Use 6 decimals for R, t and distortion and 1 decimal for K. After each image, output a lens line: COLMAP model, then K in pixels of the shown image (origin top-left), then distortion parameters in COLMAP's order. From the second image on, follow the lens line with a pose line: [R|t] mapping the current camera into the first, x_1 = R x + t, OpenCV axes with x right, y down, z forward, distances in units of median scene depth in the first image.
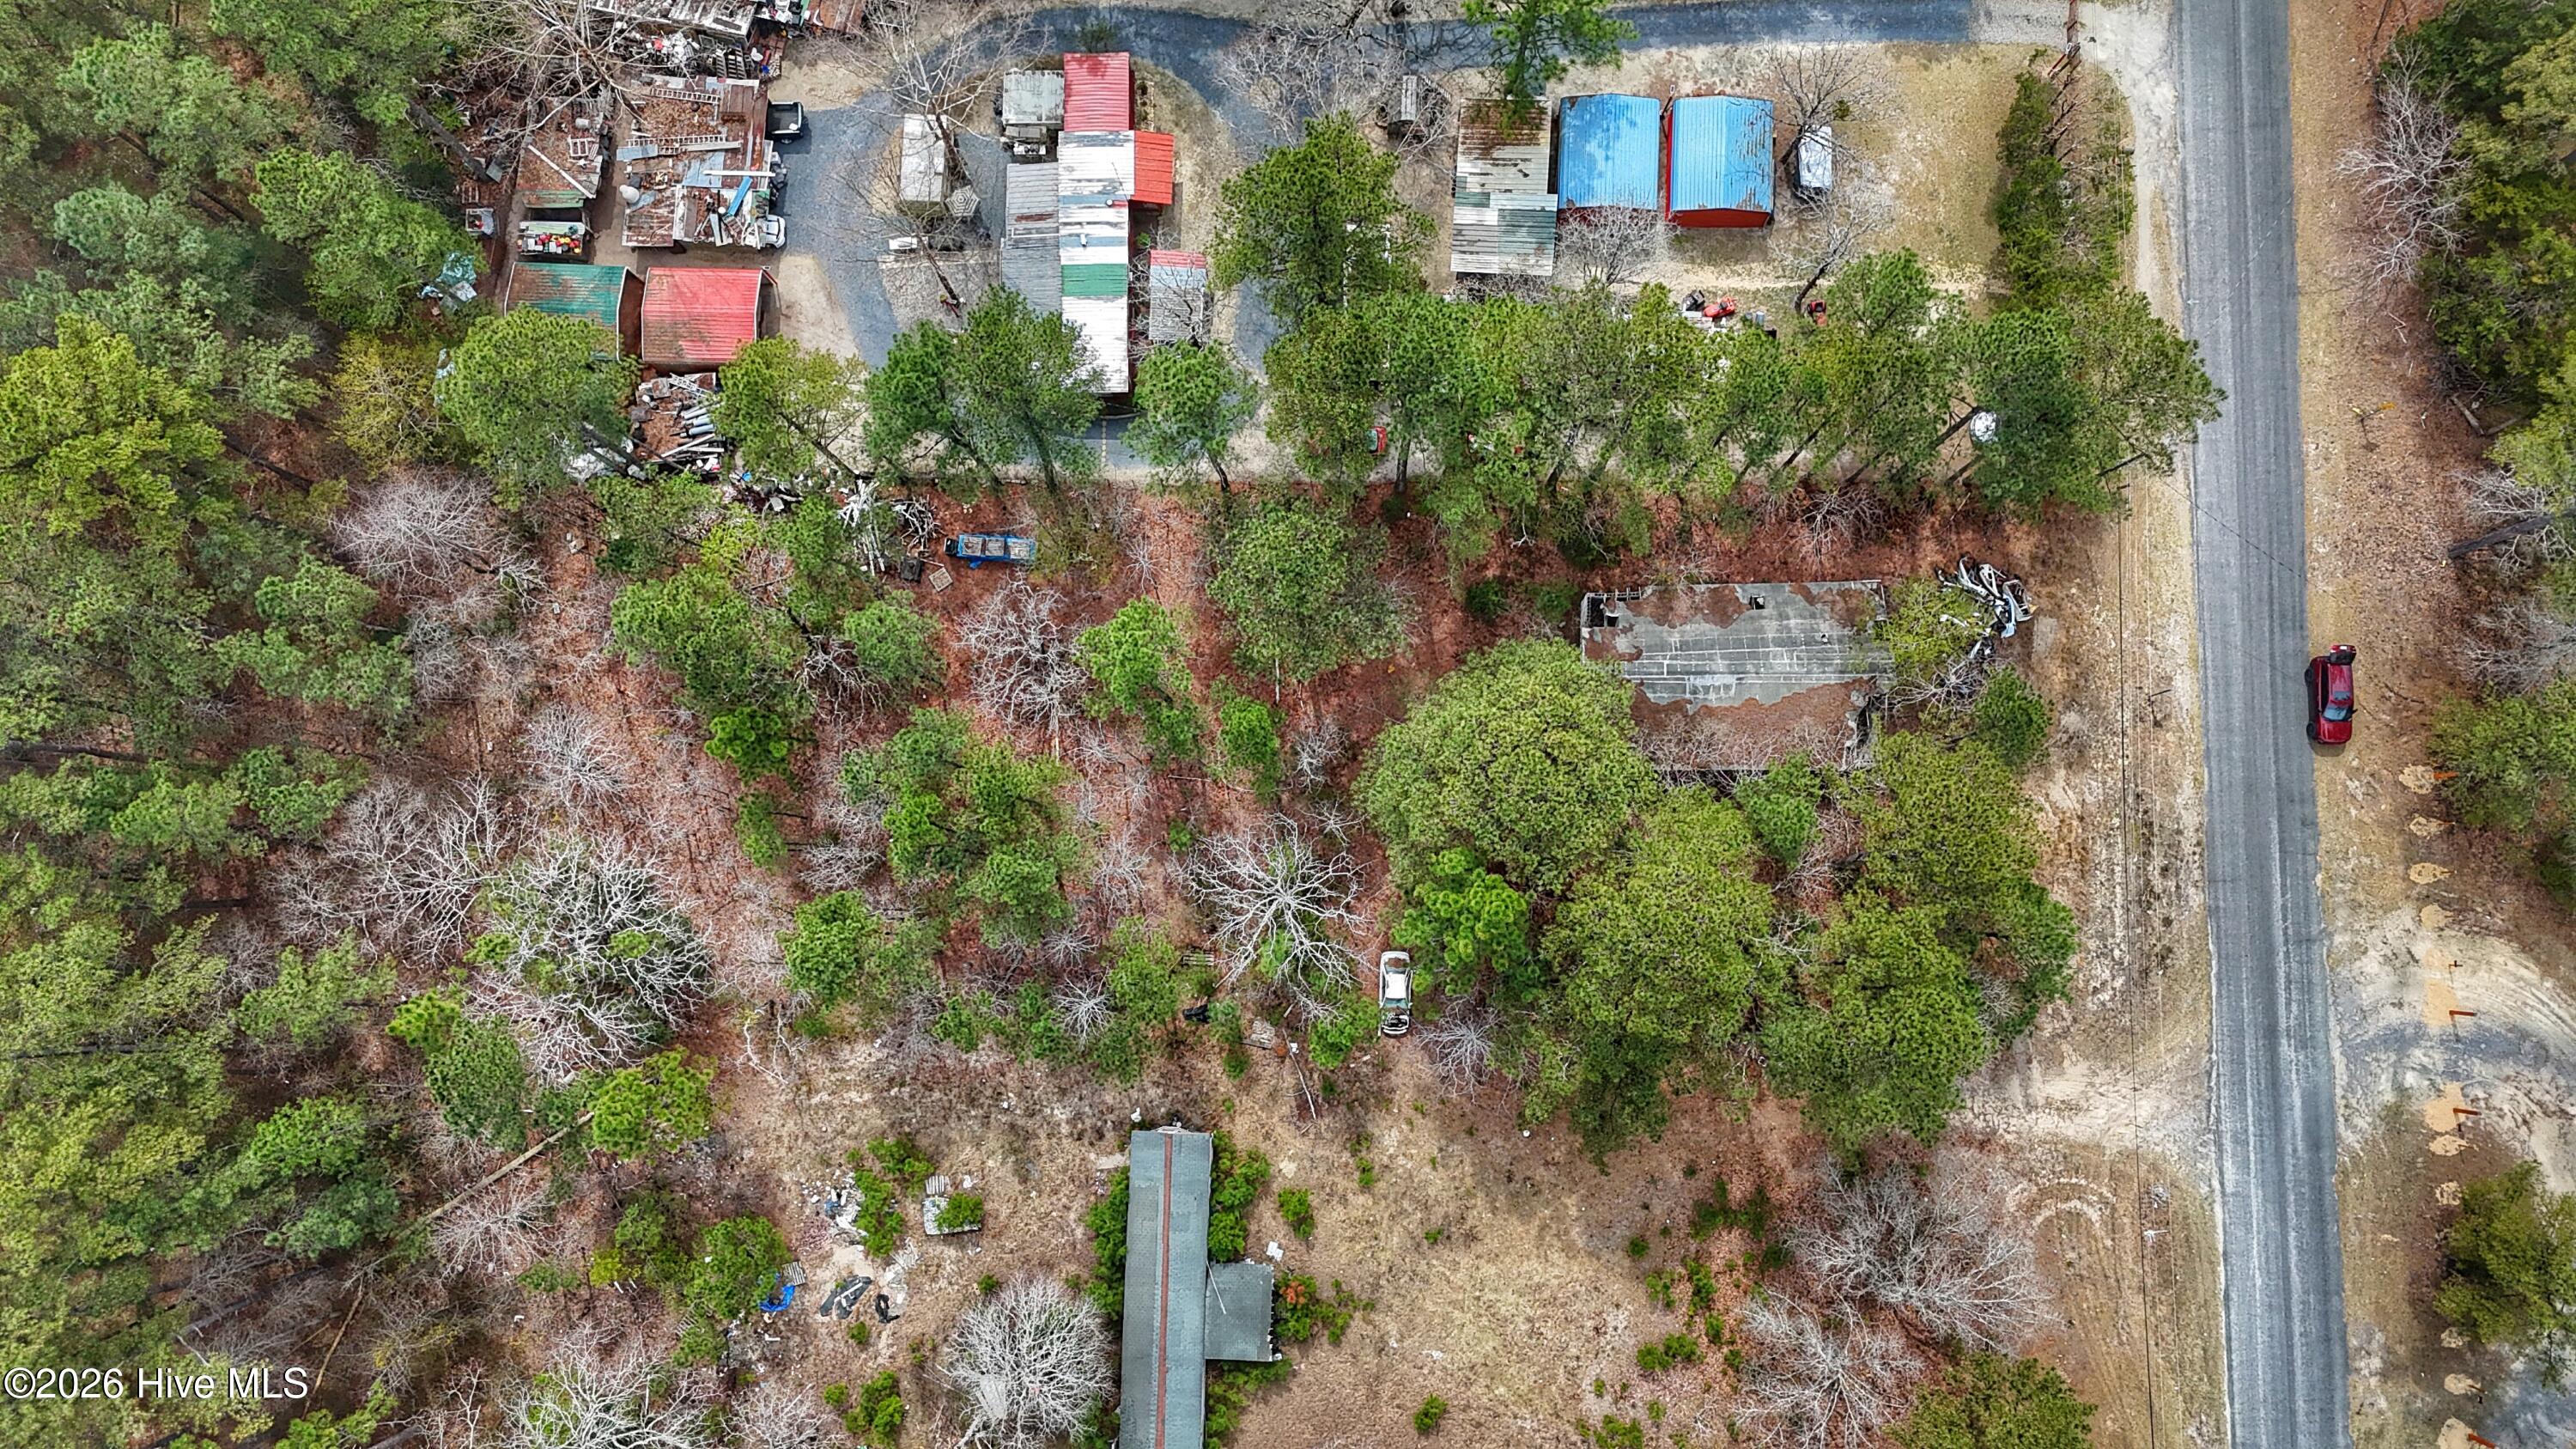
lens RADIAL K [[1884.3, 0, 1288.0], [0, 1884.3, 724.5], [0, 0, 1]] dist [0.073089, -0.067681]
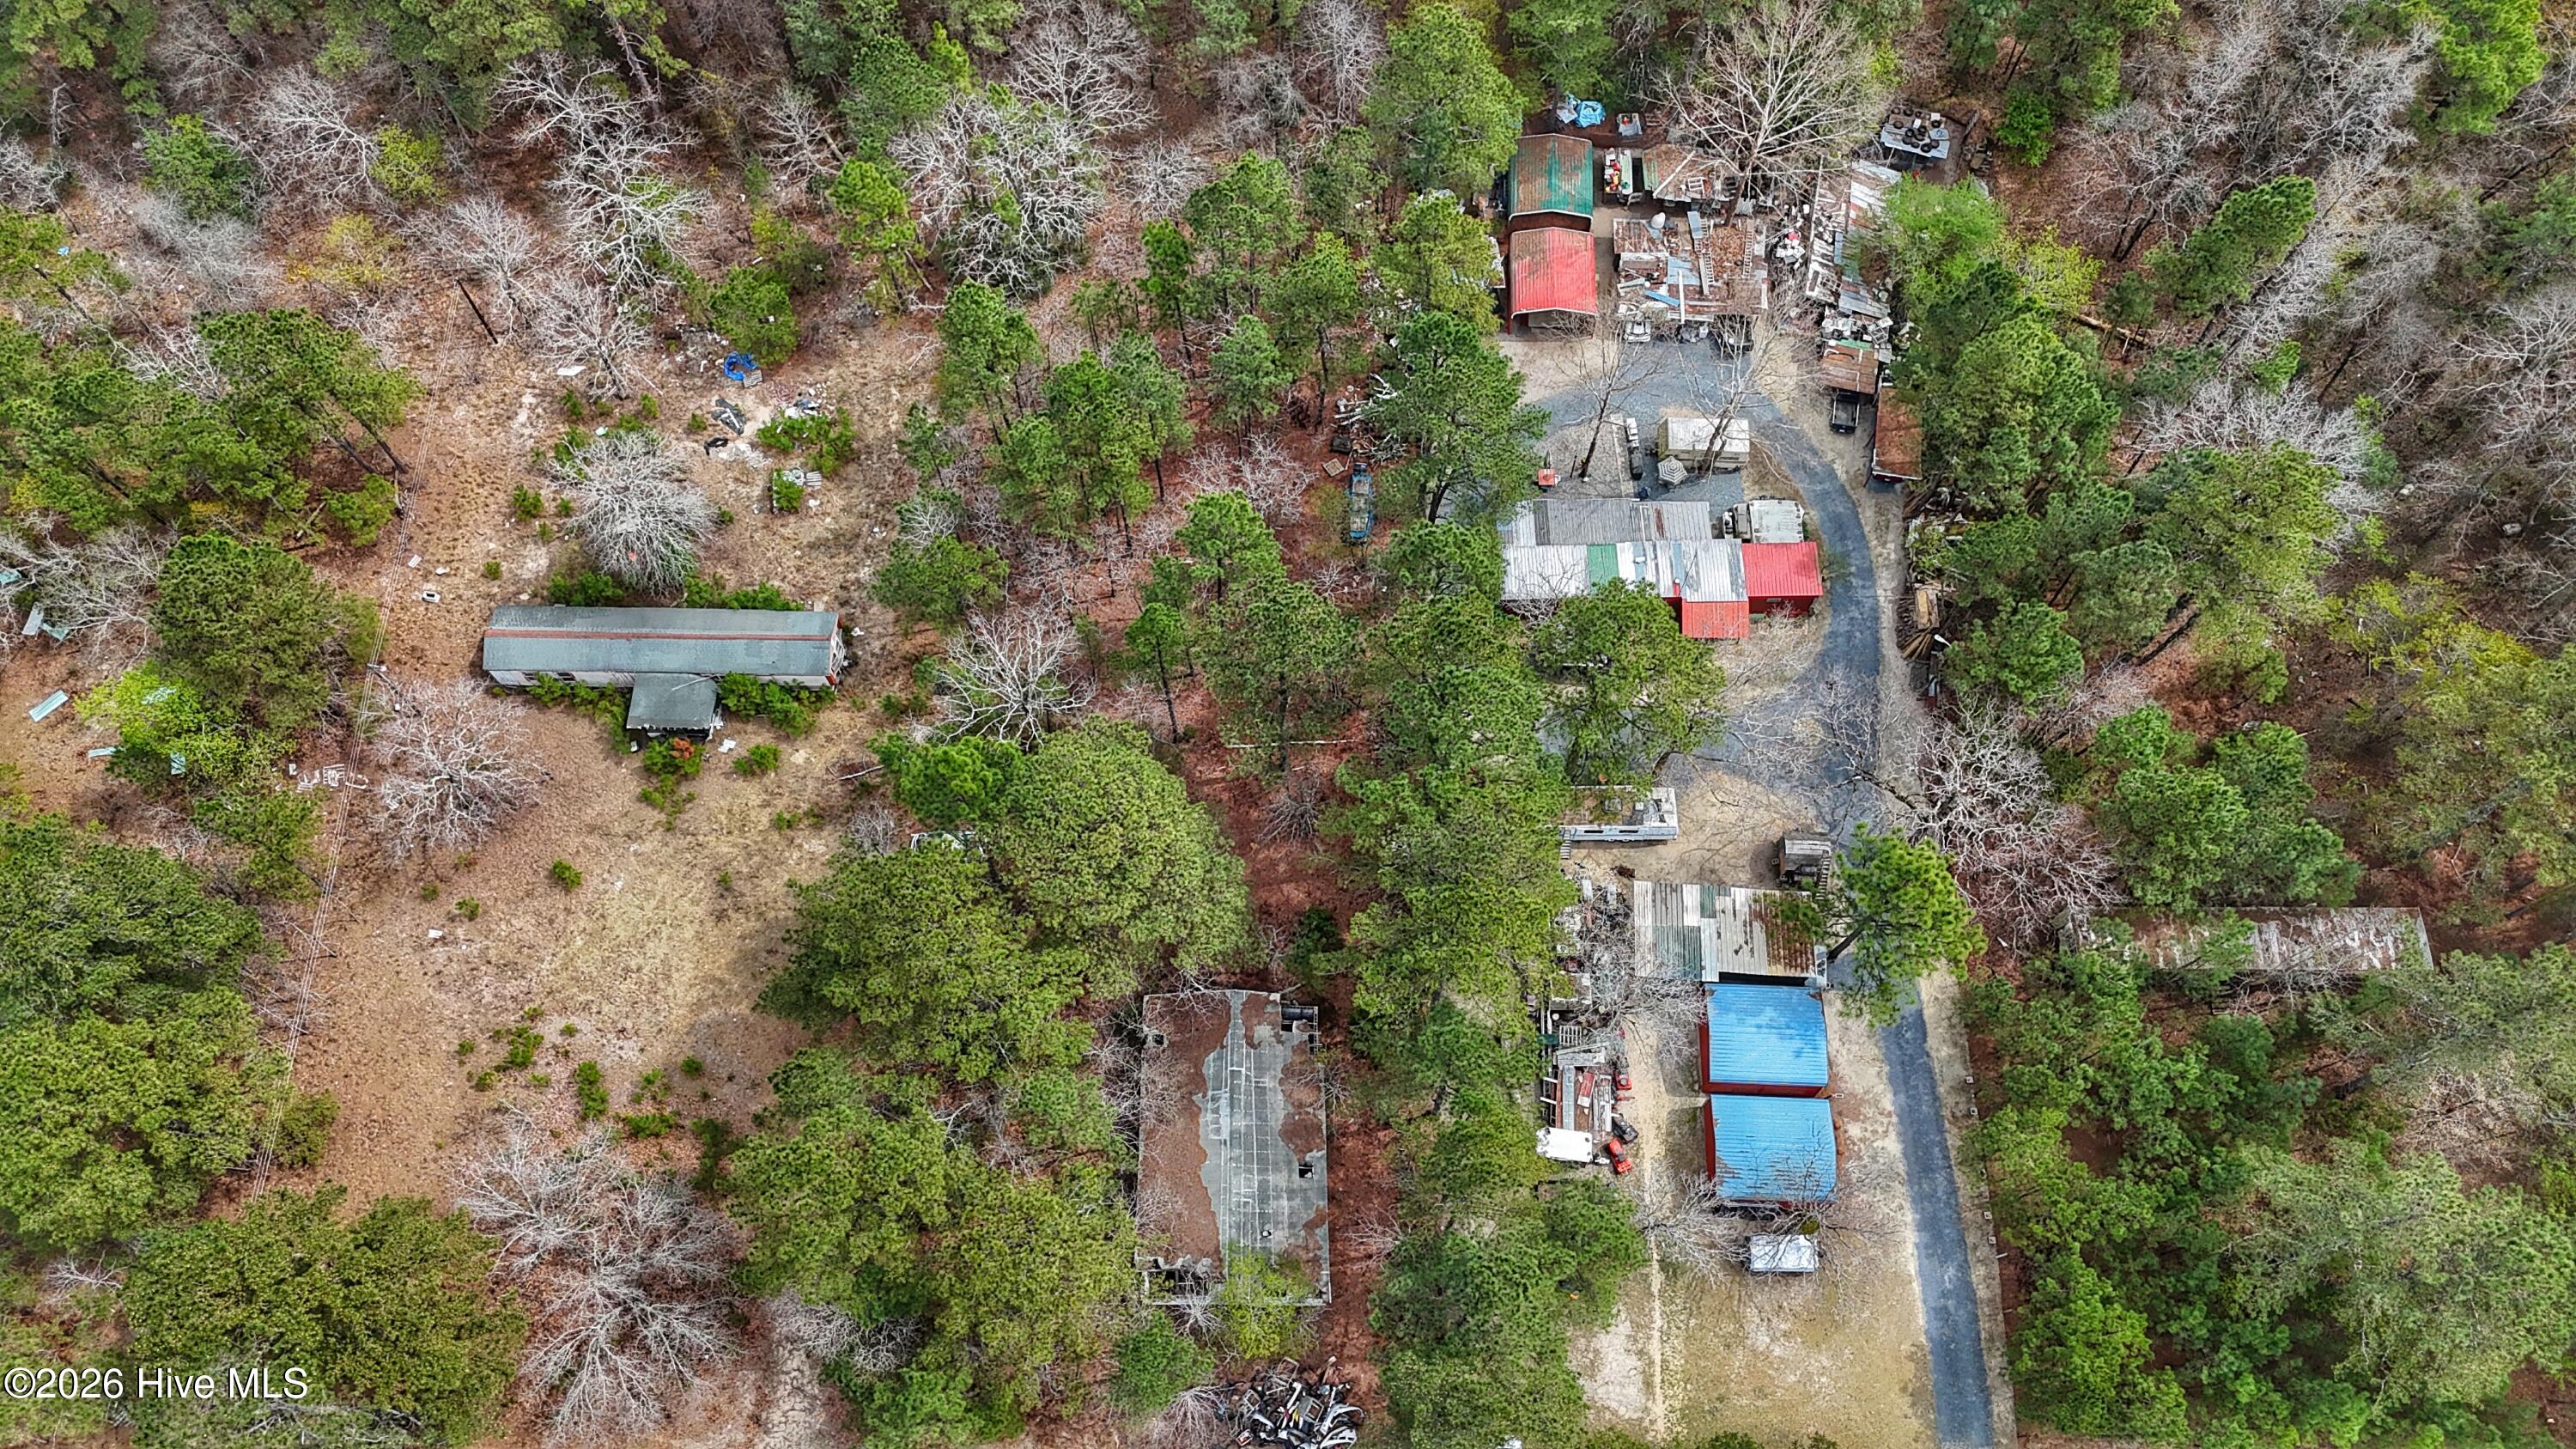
lens RADIAL K [[1884.3, 0, 1288.0], [0, 1884.3, 724.5], [0, 0, 1]] dist [0.073089, -0.067681]
pose [[0.003023, 0.932862, -0.360222, 0.381812], [-0.993670, 0.043255, 0.103679, -0.165416], [0.112299, 0.357629, 0.927087, -0.002274]]
